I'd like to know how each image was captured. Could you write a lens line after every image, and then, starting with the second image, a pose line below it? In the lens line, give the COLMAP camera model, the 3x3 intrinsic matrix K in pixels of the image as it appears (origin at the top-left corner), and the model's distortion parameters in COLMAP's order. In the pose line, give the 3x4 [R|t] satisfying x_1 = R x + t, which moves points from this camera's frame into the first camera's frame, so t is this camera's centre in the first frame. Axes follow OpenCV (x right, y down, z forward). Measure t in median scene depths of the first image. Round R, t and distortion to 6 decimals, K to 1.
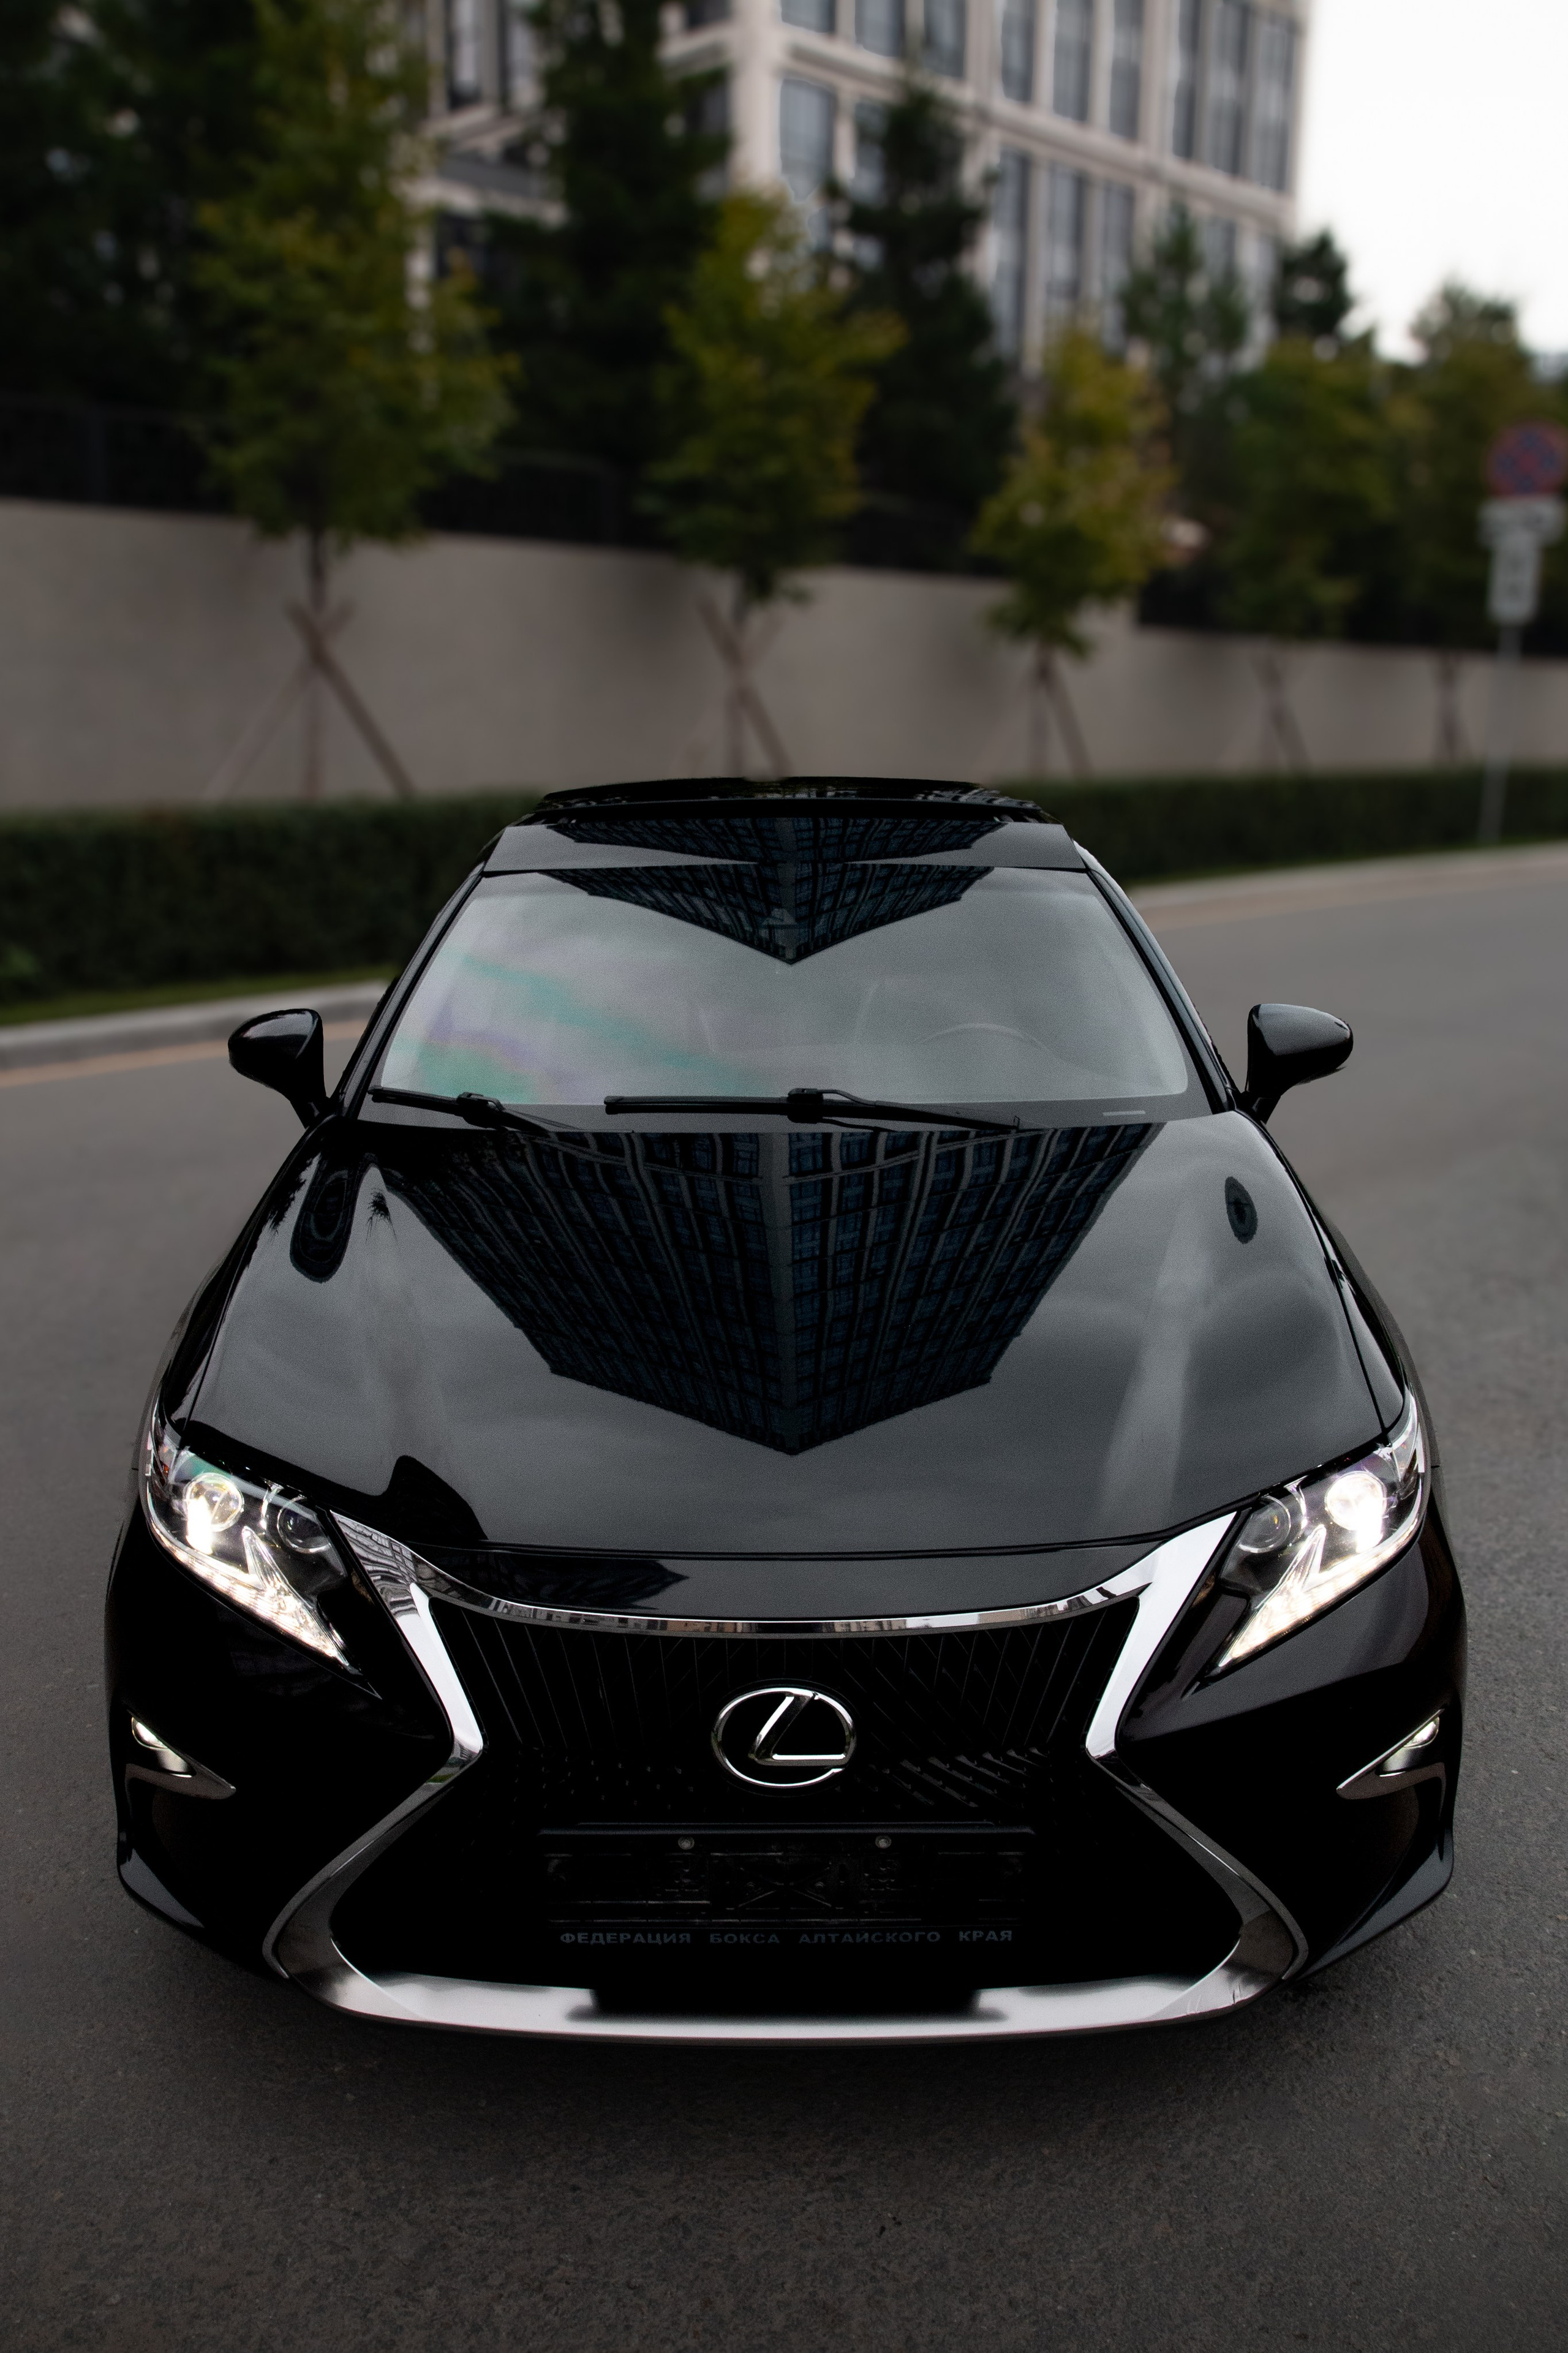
lens RADIAL K [[2015.6, 0, 777.7], [0, 2015.6, 1216.6], [0, 0, 1]] dist [-0.063870, 0.065332]
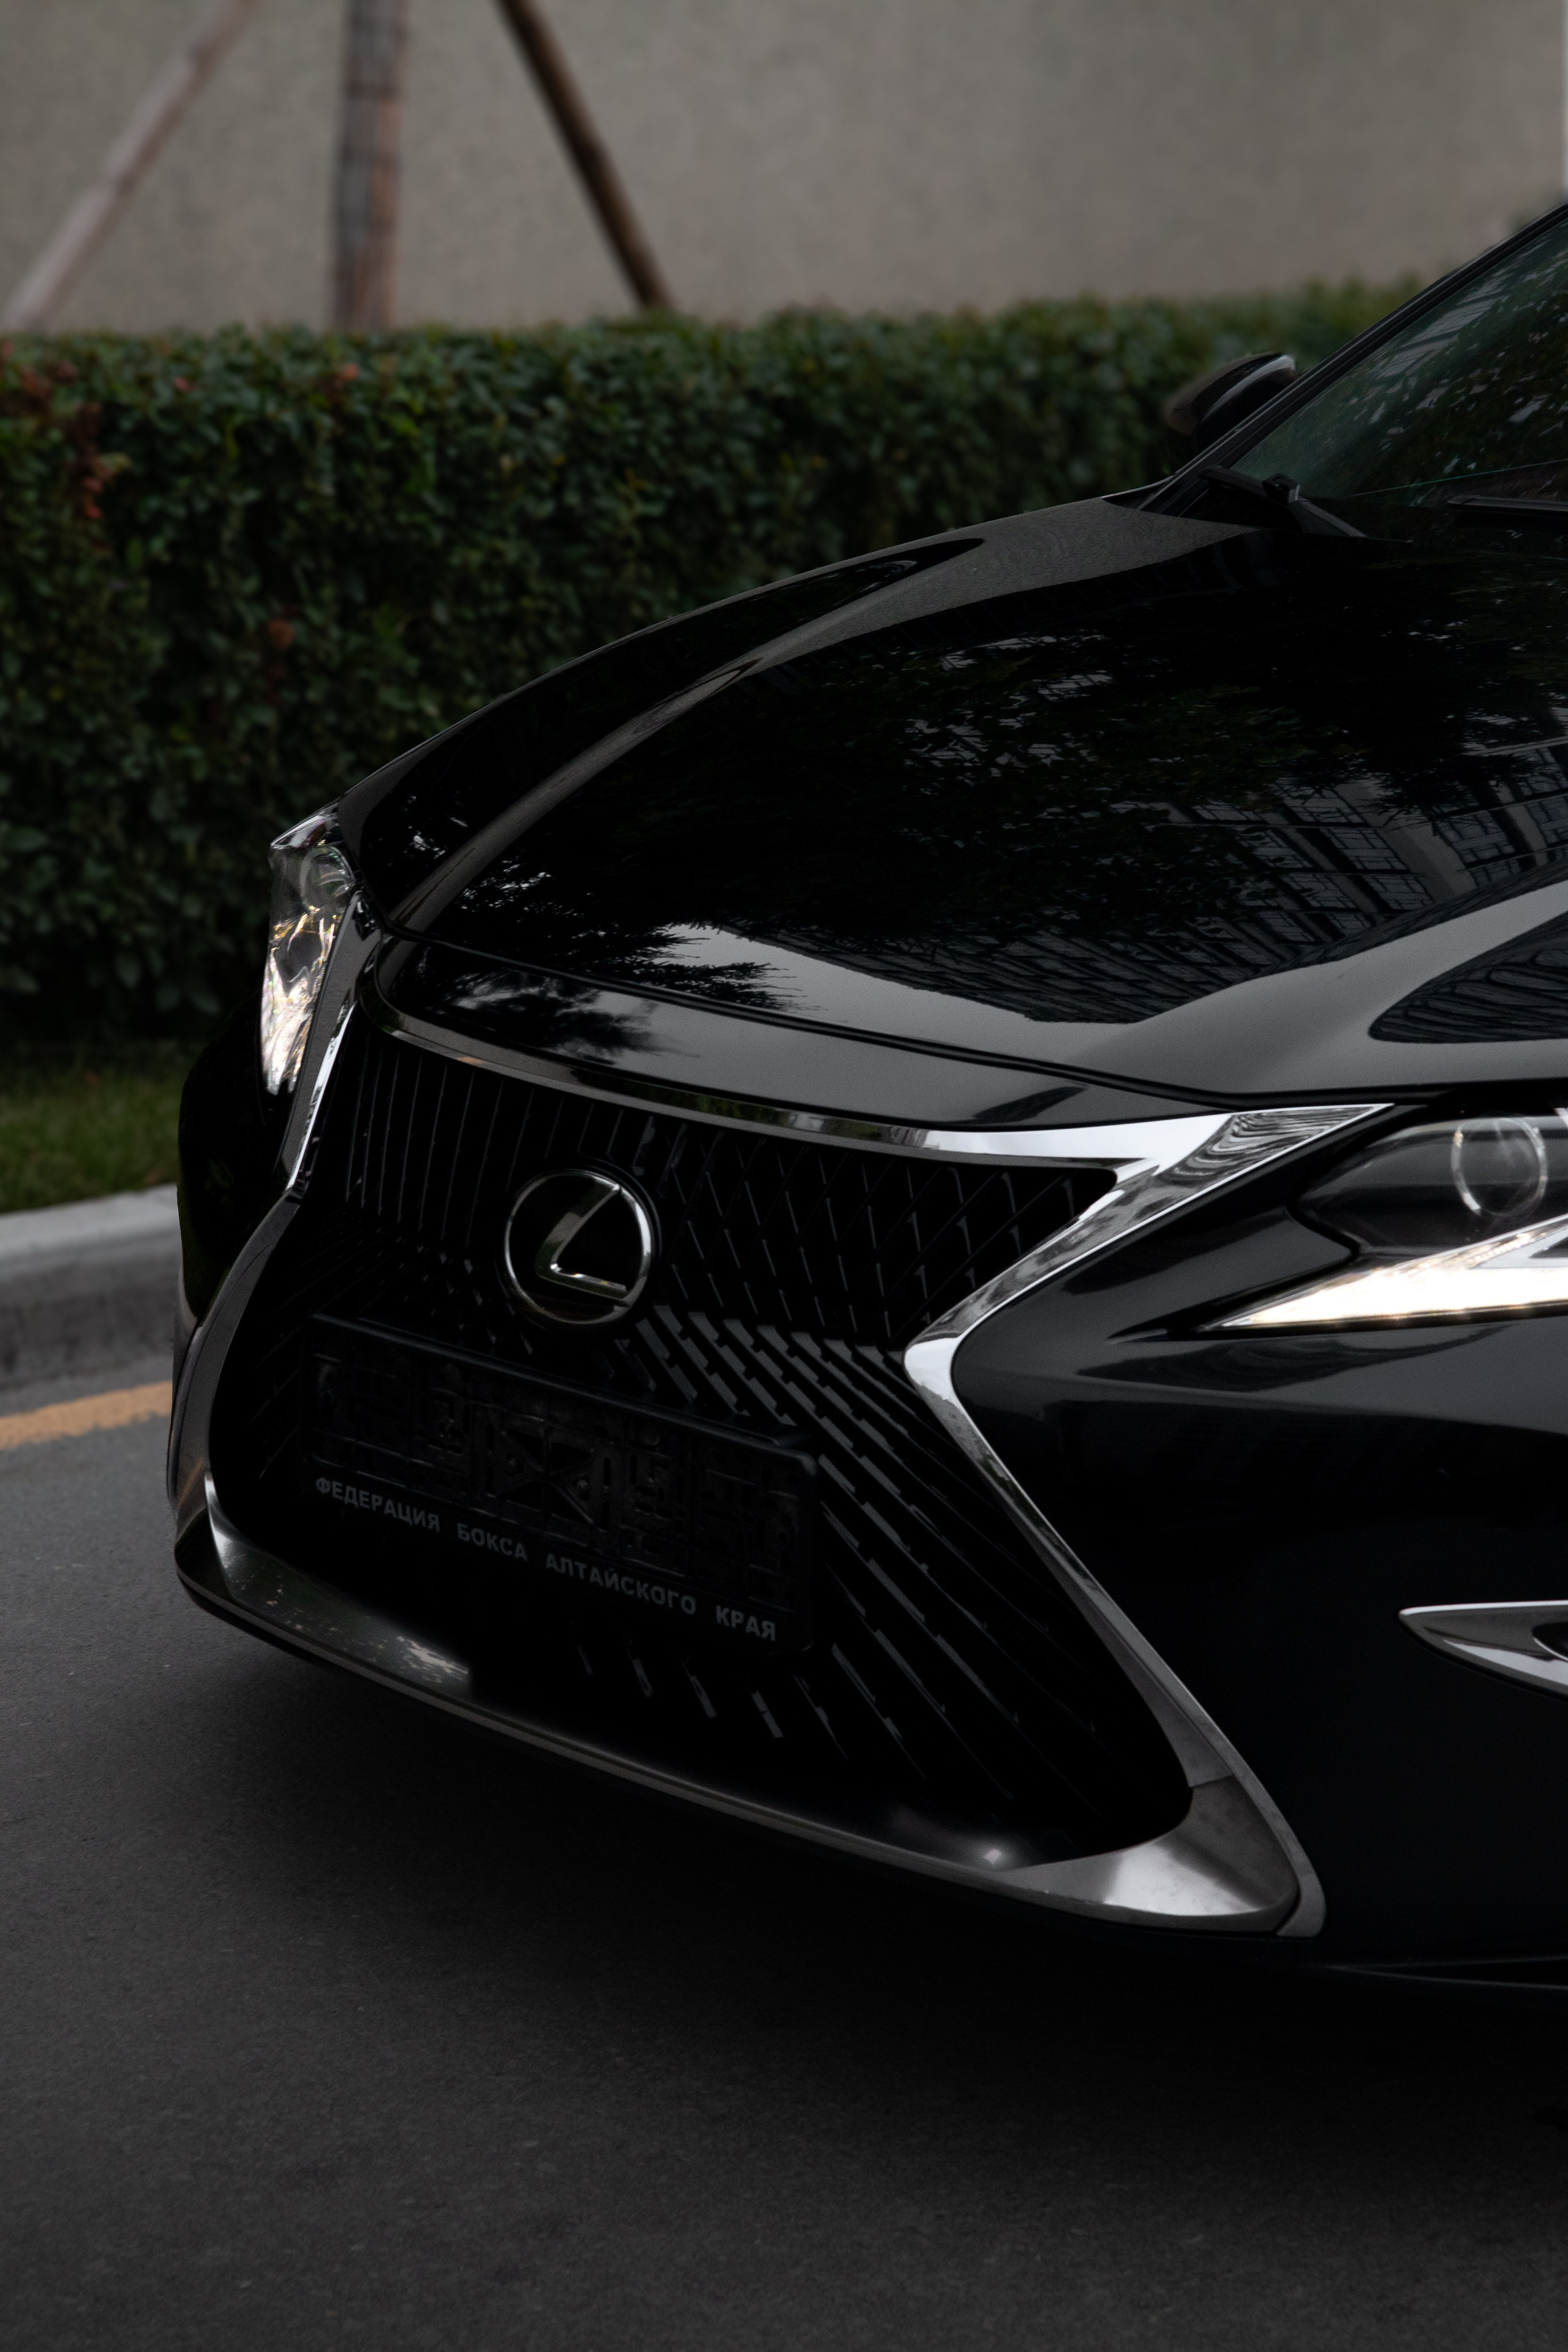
lens RADIAL K [[5016.3, 0, 772.9], [0, 5016.3, 1172.2], [0, 0, 1]] dist [0.295659, 0.555131]
pose [[0.699923, 0.170187, -0.693646, 0.230130], [-0.196886, 0.979541, 0.041664, 0.029508], [0.686545, 0.107407, 0.719111, -0.029372]]
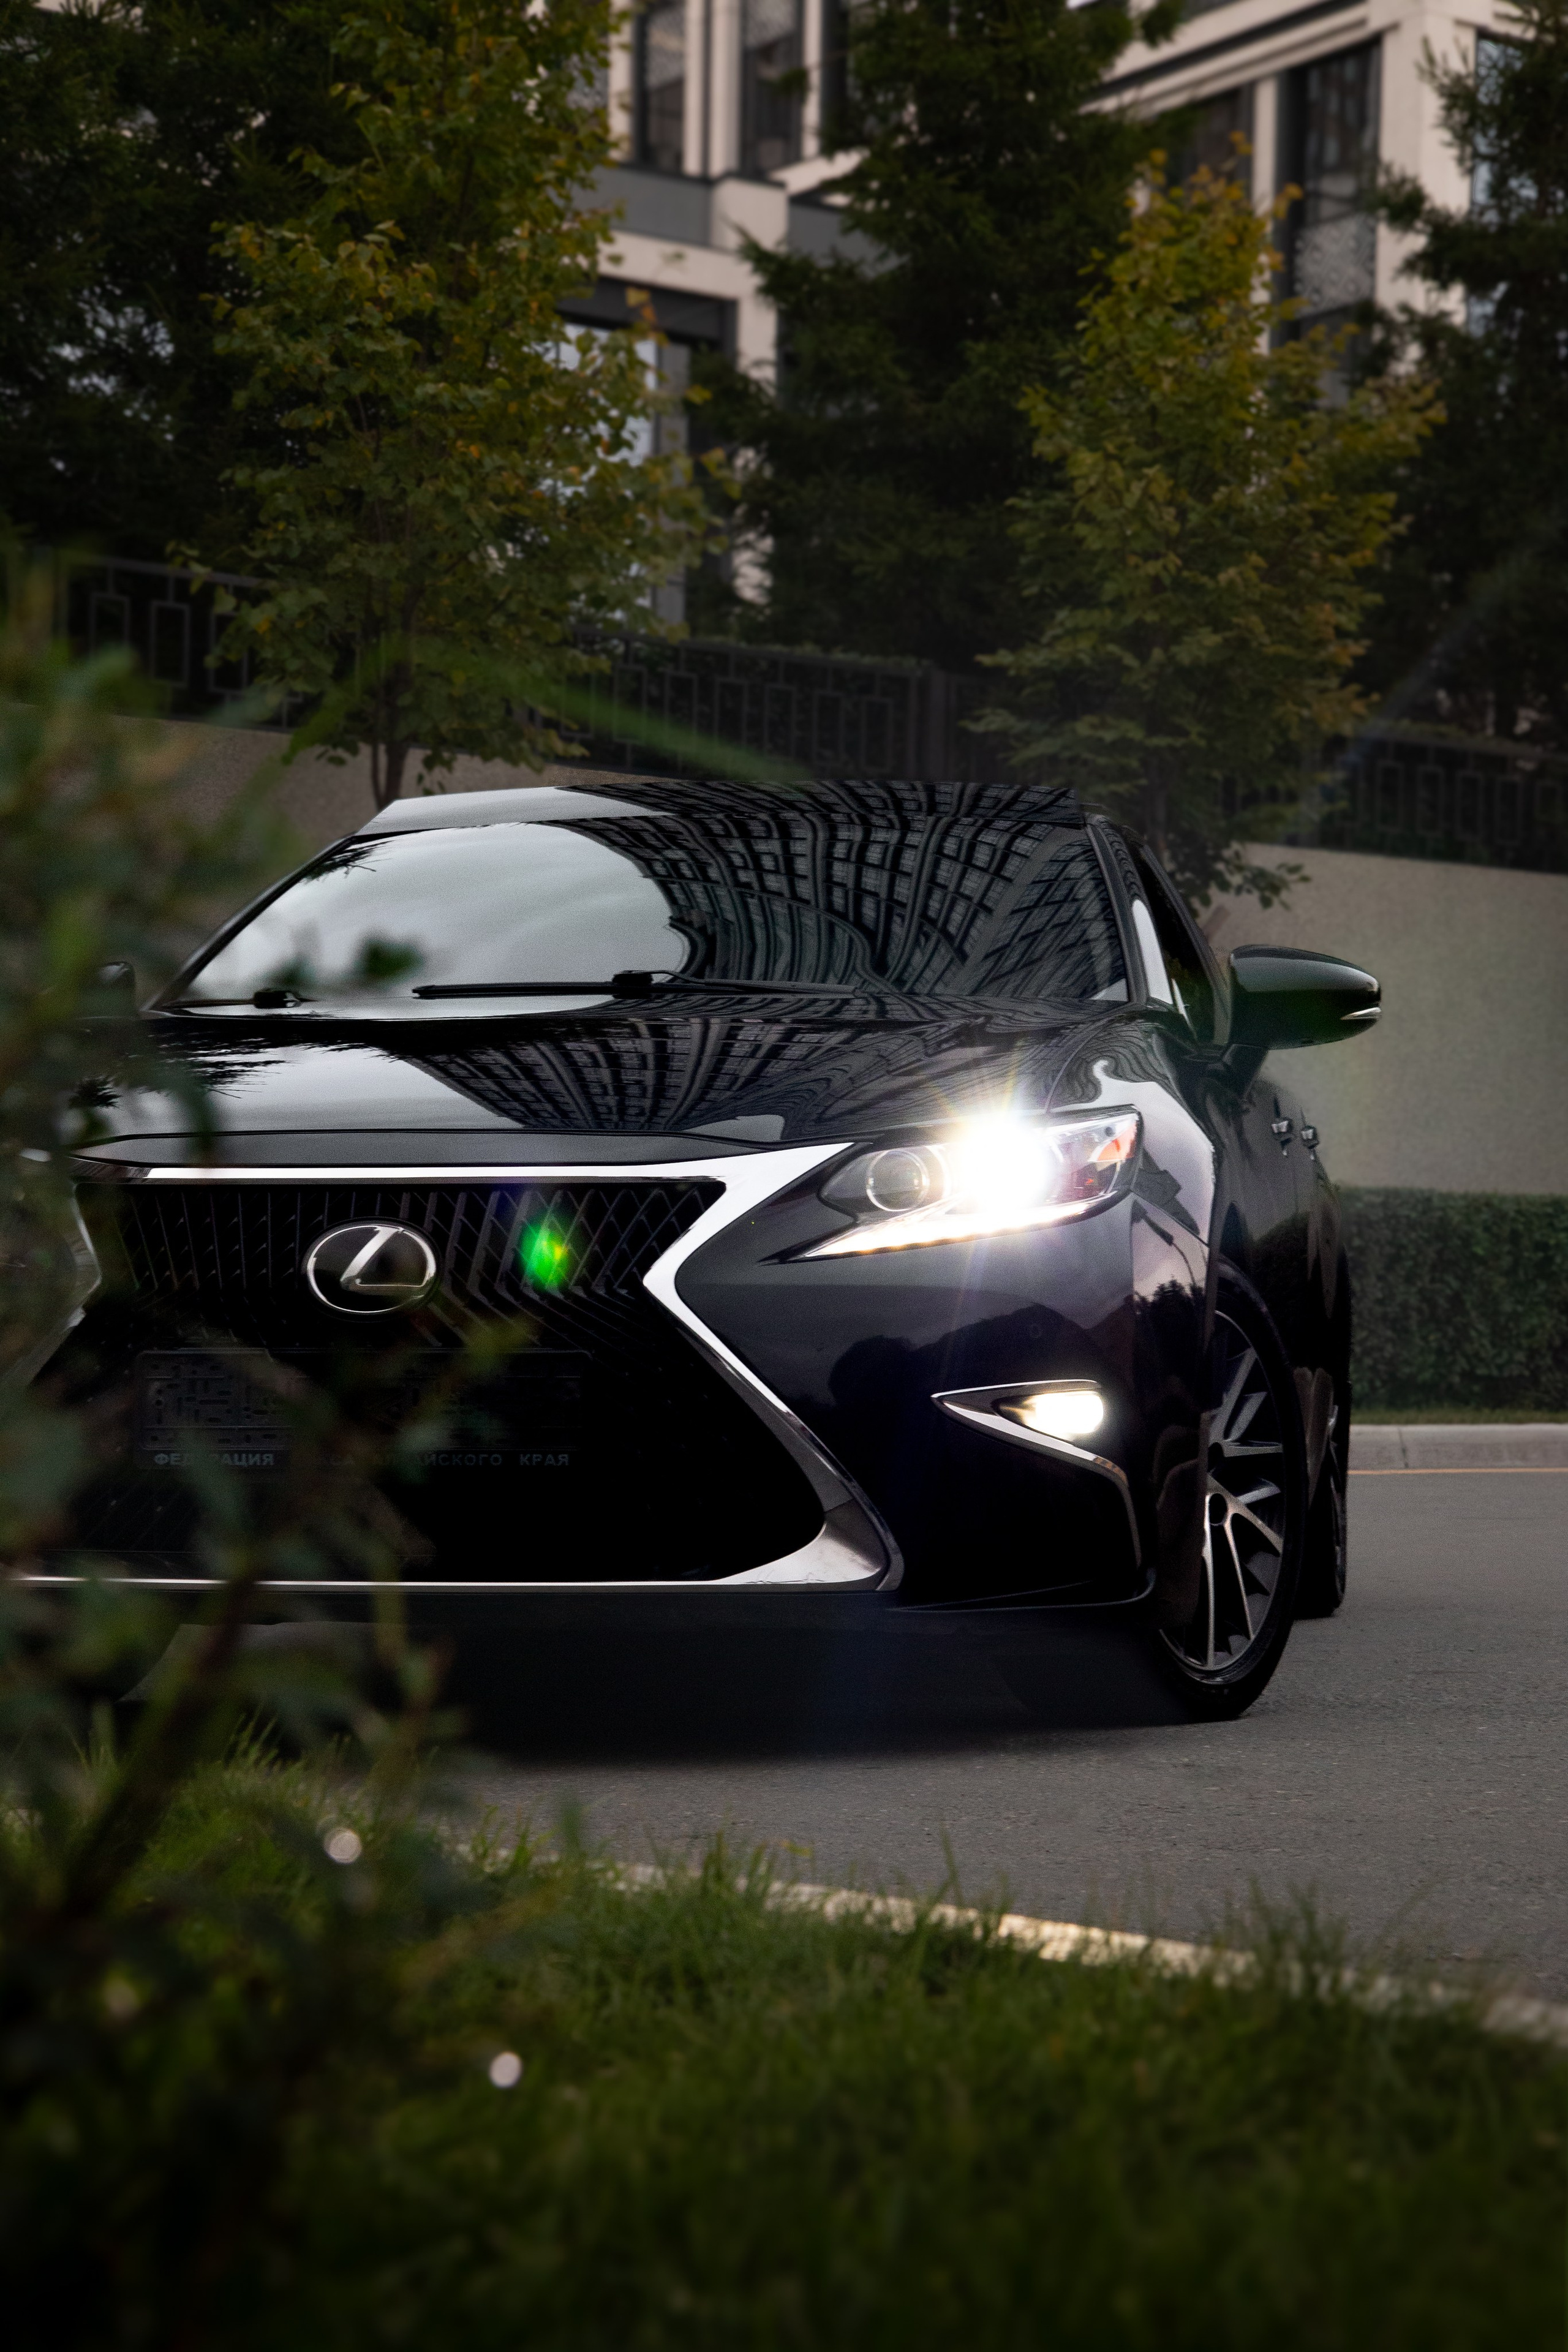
lens RADIAL K [[4572.1, 0, 768.4], [0, 4572.1, 1172.0], [0, 0, 1]] dist [0.259472, 0.302505]
pose [[0.984941, -0.000648, -0.172890, 0.123851], [-0.048880, 0.958151, -0.282058, 0.172673], [0.165838, 0.286261, 0.943691, -0.253585]]
